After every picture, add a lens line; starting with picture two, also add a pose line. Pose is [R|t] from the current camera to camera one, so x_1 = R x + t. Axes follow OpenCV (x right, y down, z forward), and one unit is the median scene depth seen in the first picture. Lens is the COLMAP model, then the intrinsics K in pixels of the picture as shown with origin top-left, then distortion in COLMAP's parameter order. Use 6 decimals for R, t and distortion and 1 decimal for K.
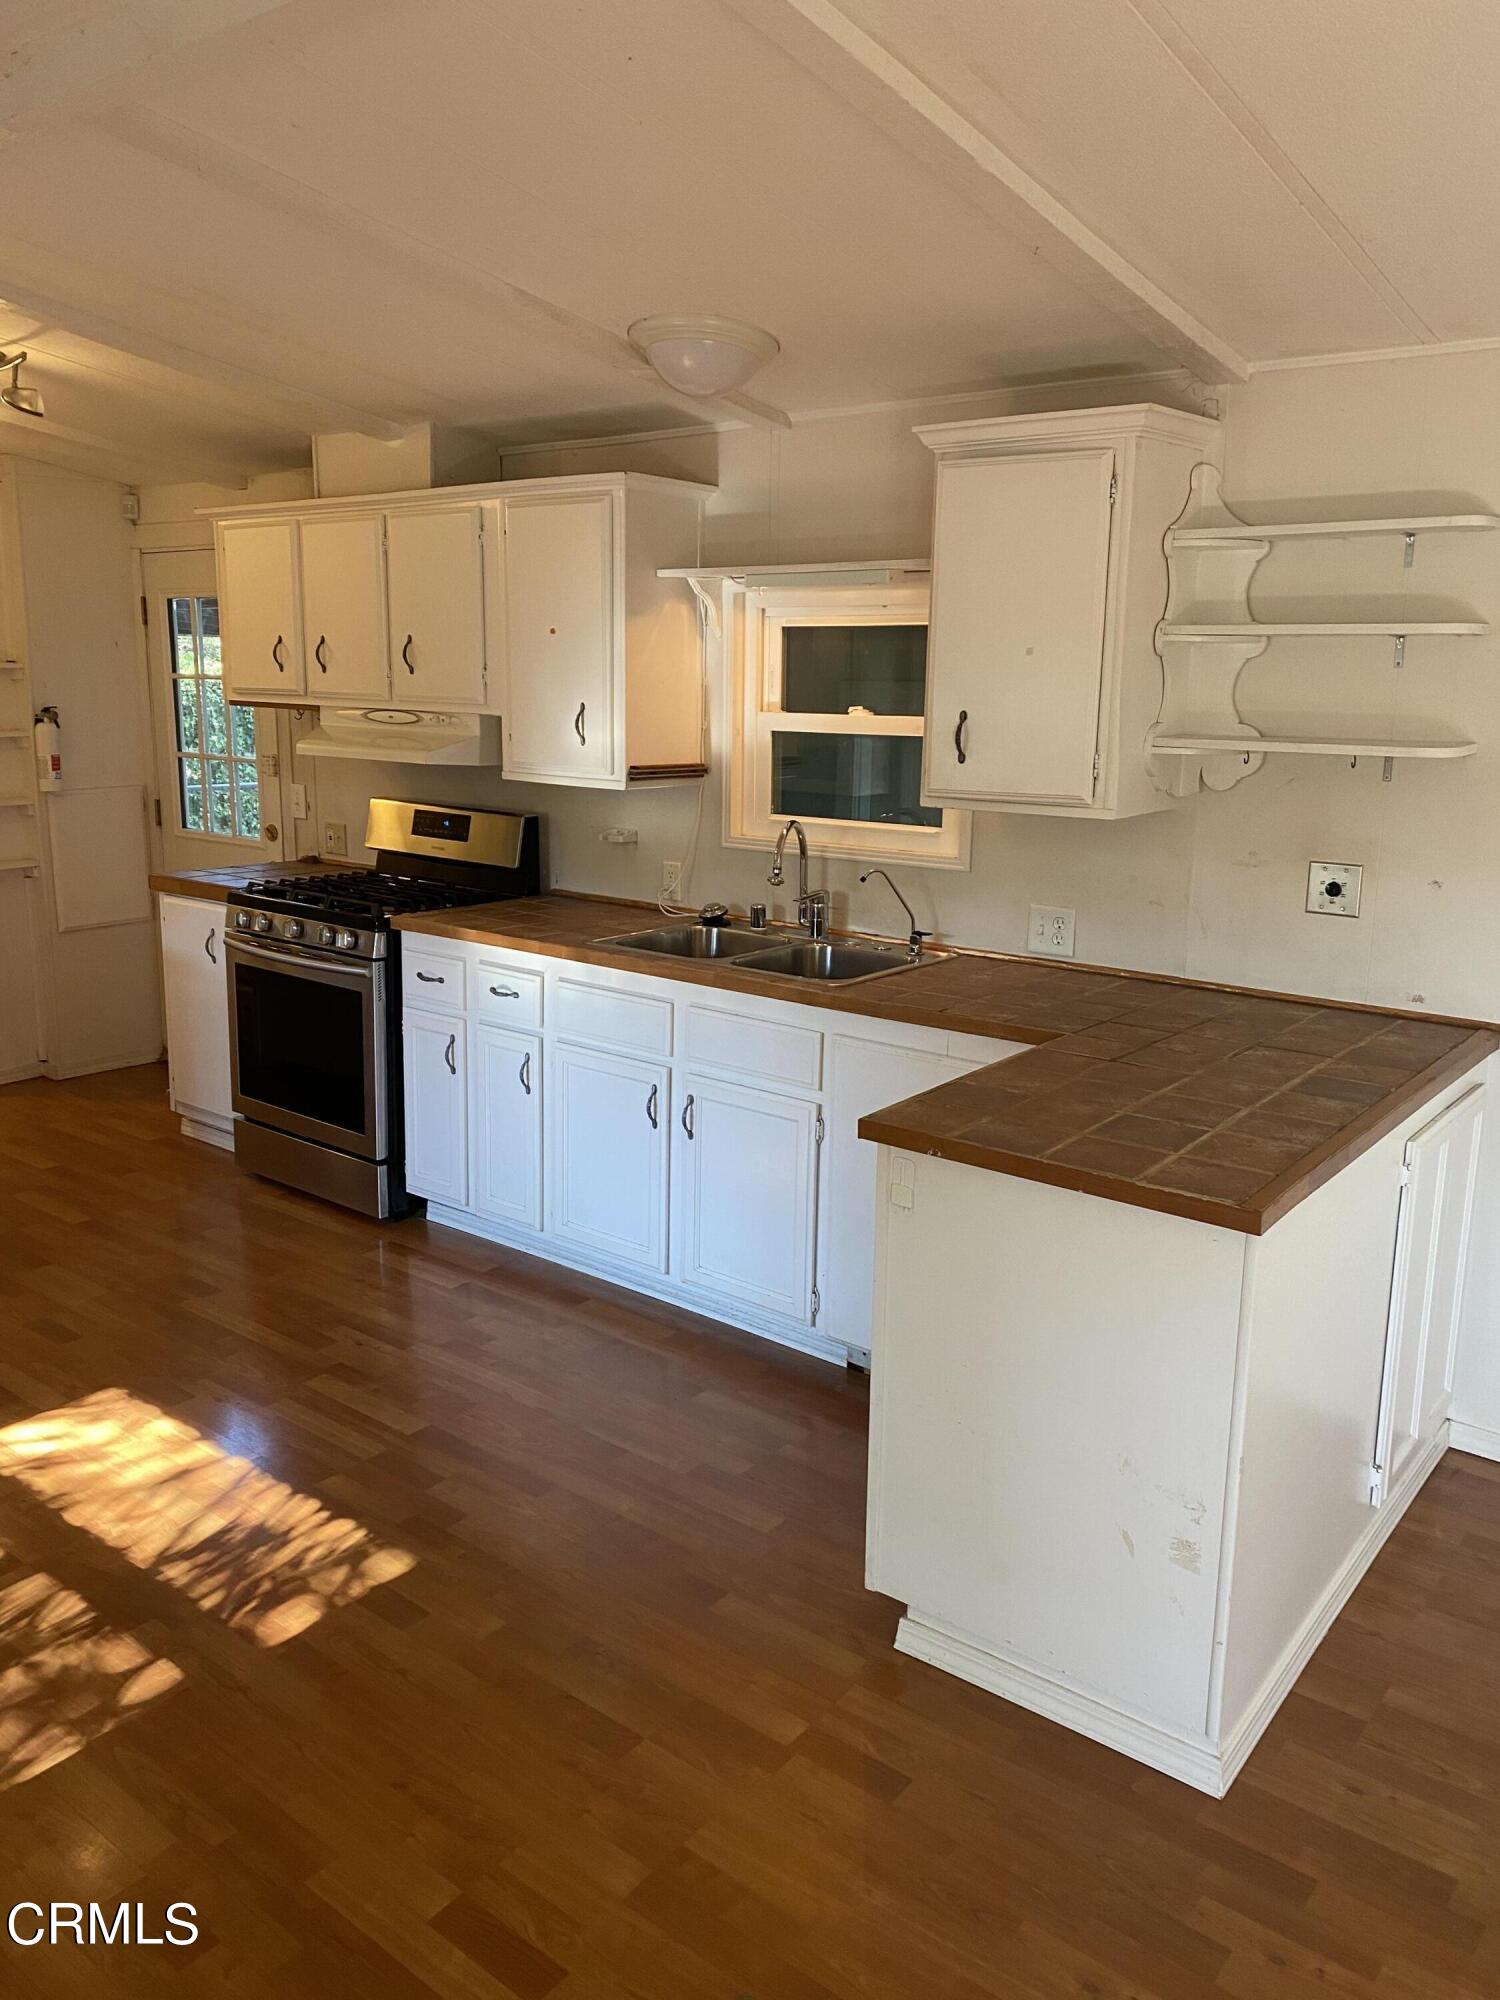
lens RADIAL K [[1567.5, 0, 745.7], [0, 1567.5, 1038.7], [0, 0, 1]] dist [0.059887, -0.047636]
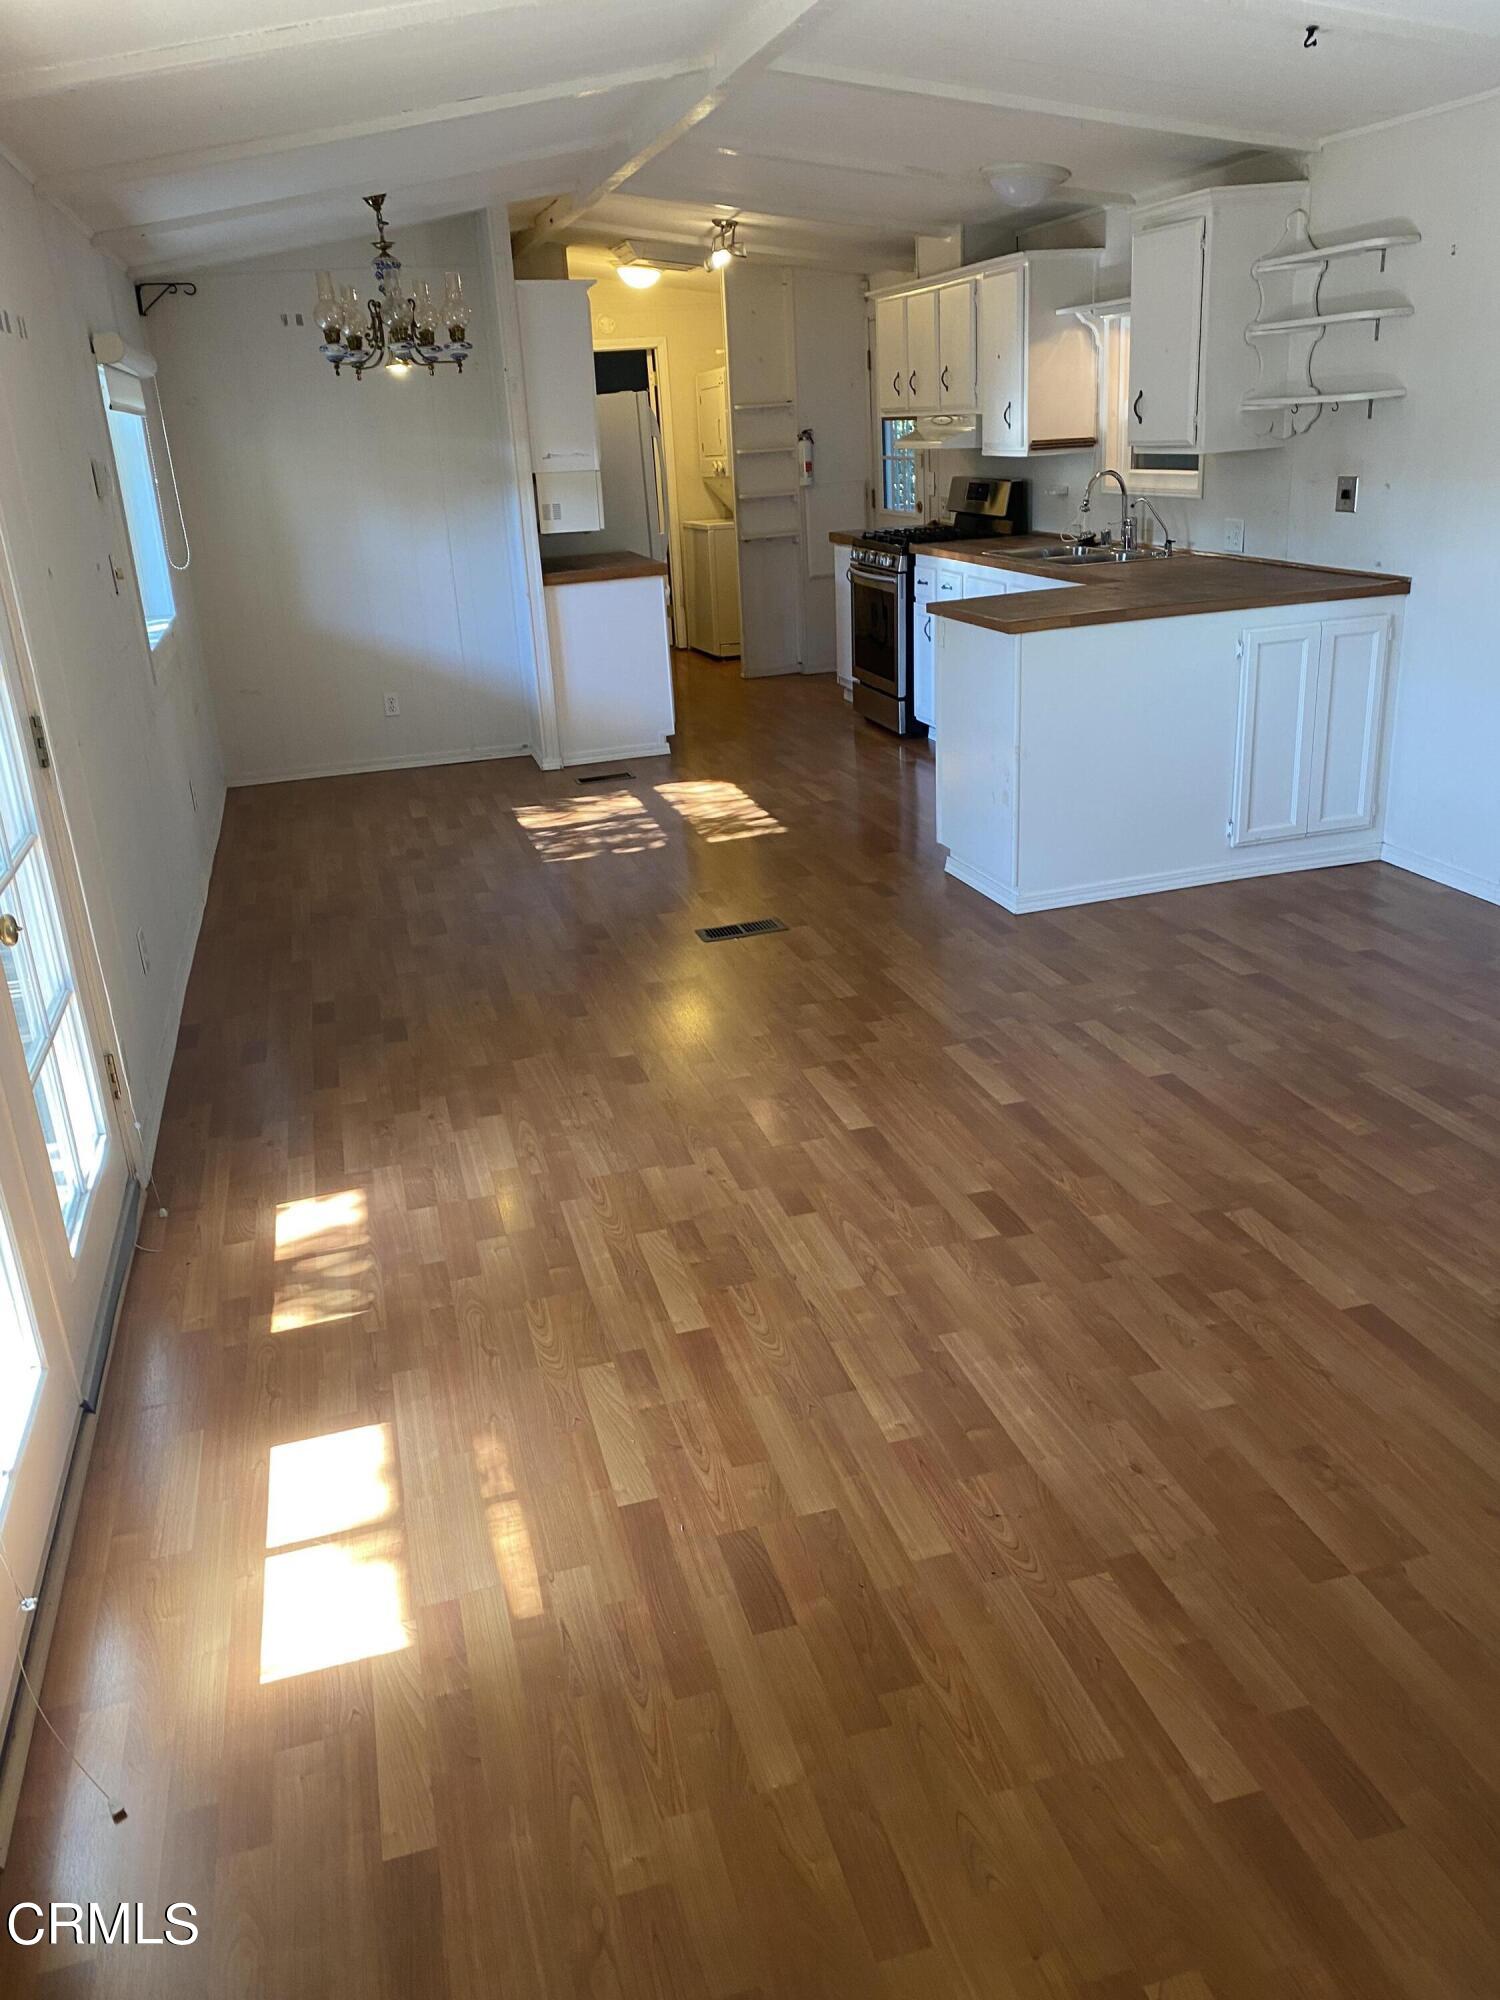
lens RADIAL K [[1567.5, 0, 745.7], [0, 1567.5, 1038.7], [0, 0, 1]] dist [0.059887, -0.047636]
pose [[0.814540, 0.156504, -0.558597, 0.694267], [-0.066333, 0.981732, 0.178329, 0.159971], [0.576302, -0.108203, 0.810042, -0.557554]]
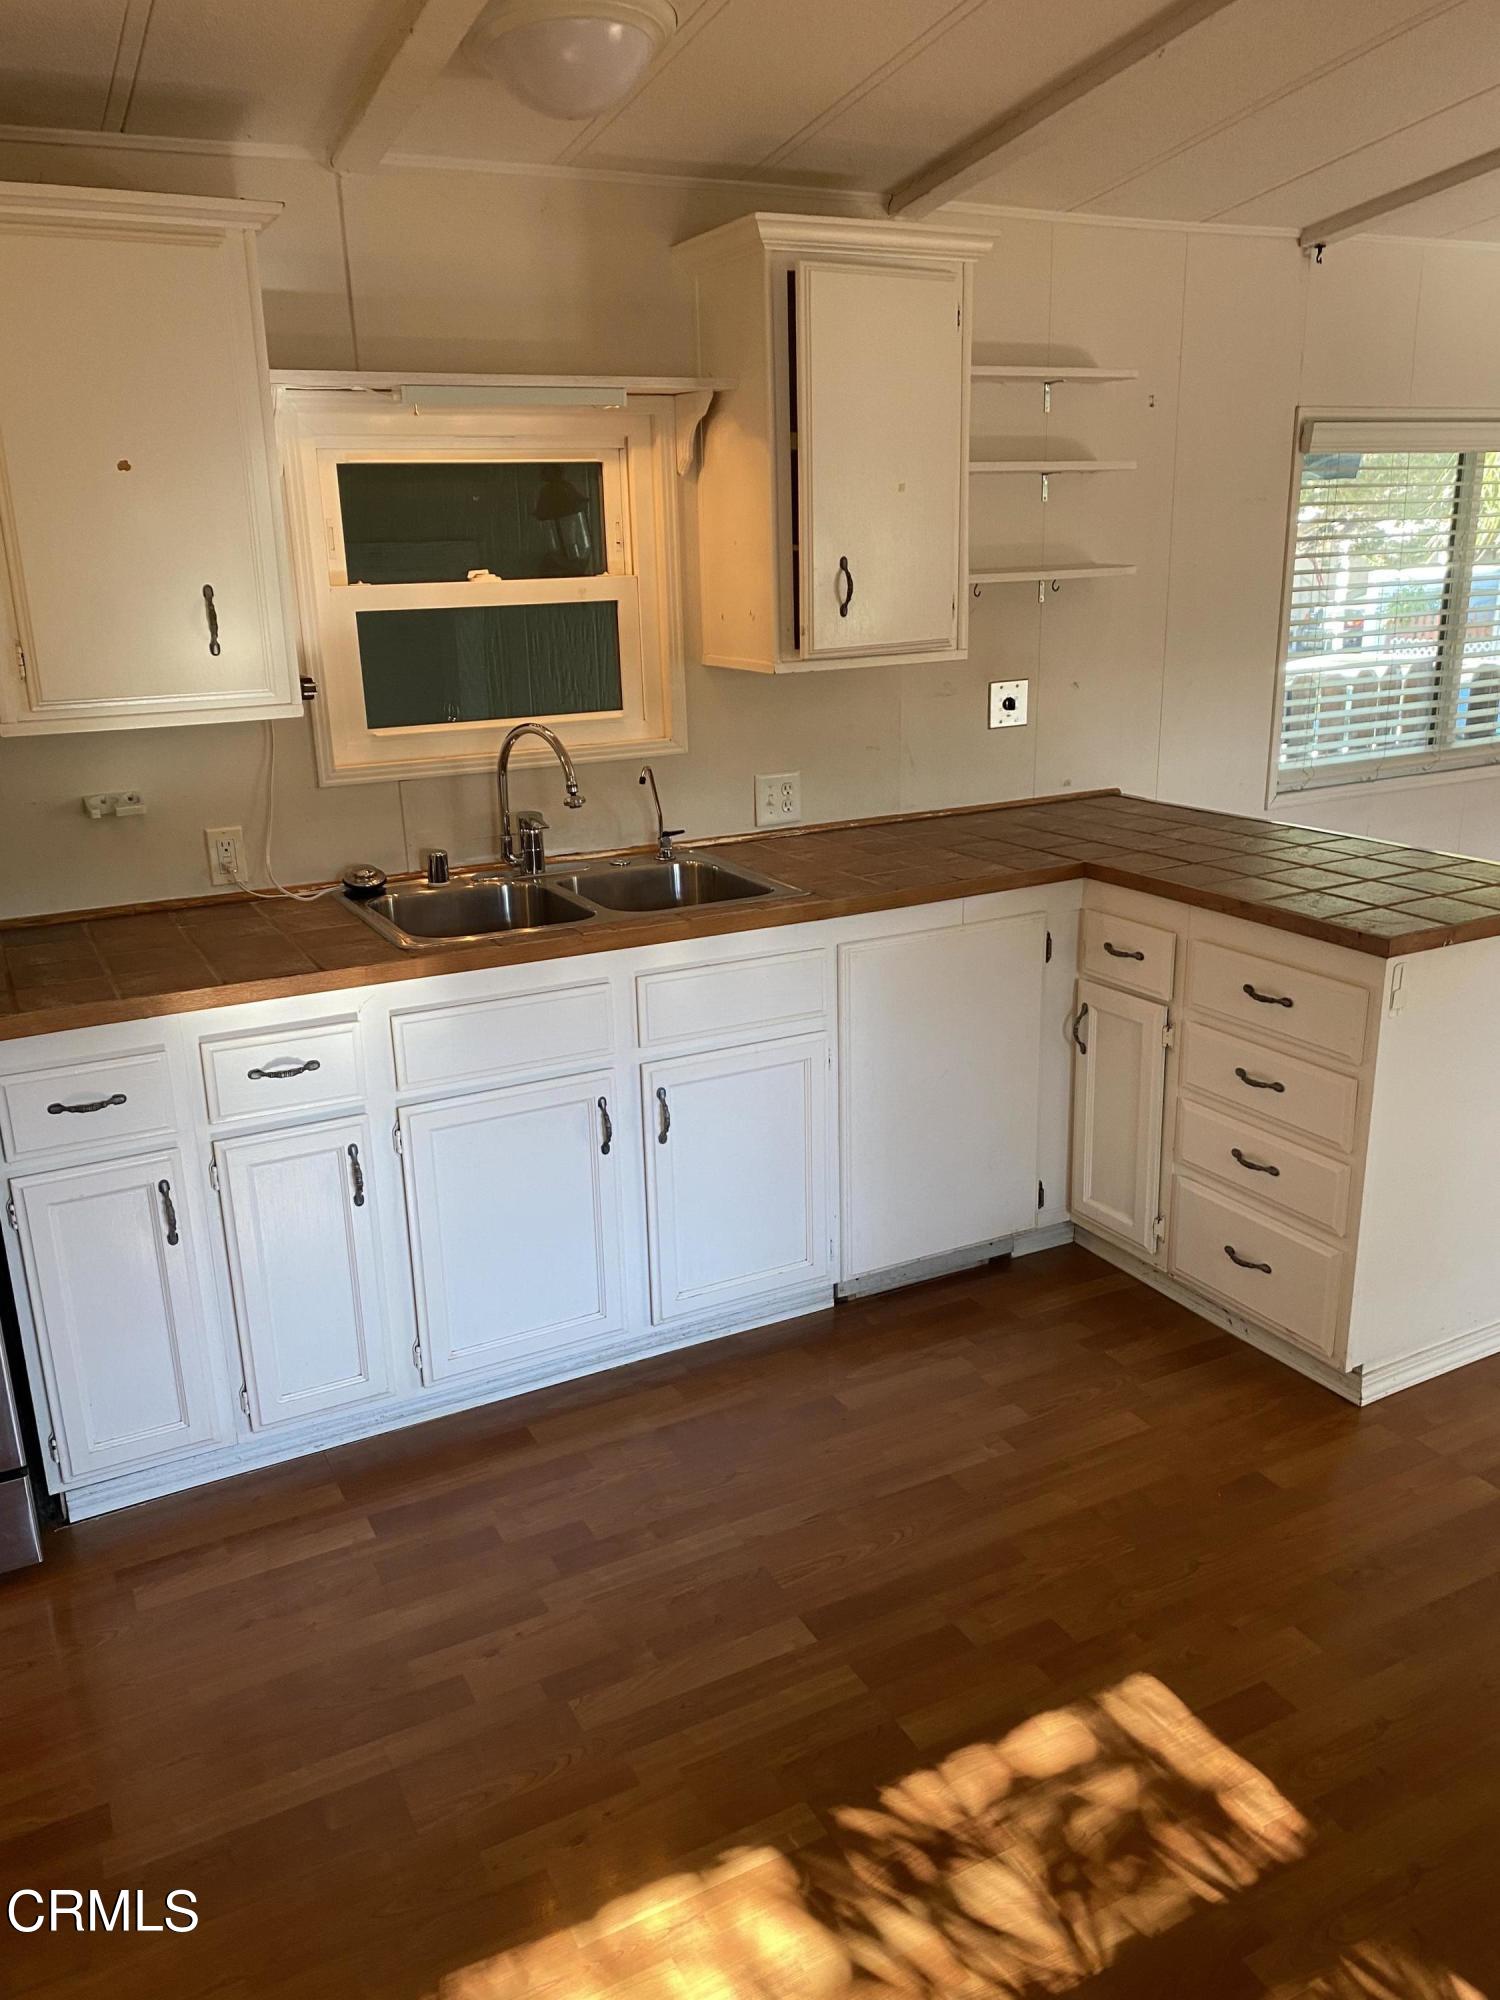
lens RADIAL K [[1567.5, 0, 745.7], [0, 1567.5, 1038.7], [0, 0, 1]] dist [0.059887, -0.047636]
pose [[0.378838, -0.309545, 0.872160, -0.621225], [0.237710, 0.943333, 0.231552, -0.140919], [-0.894413, 0.119601, 0.430953, 0.569519]]
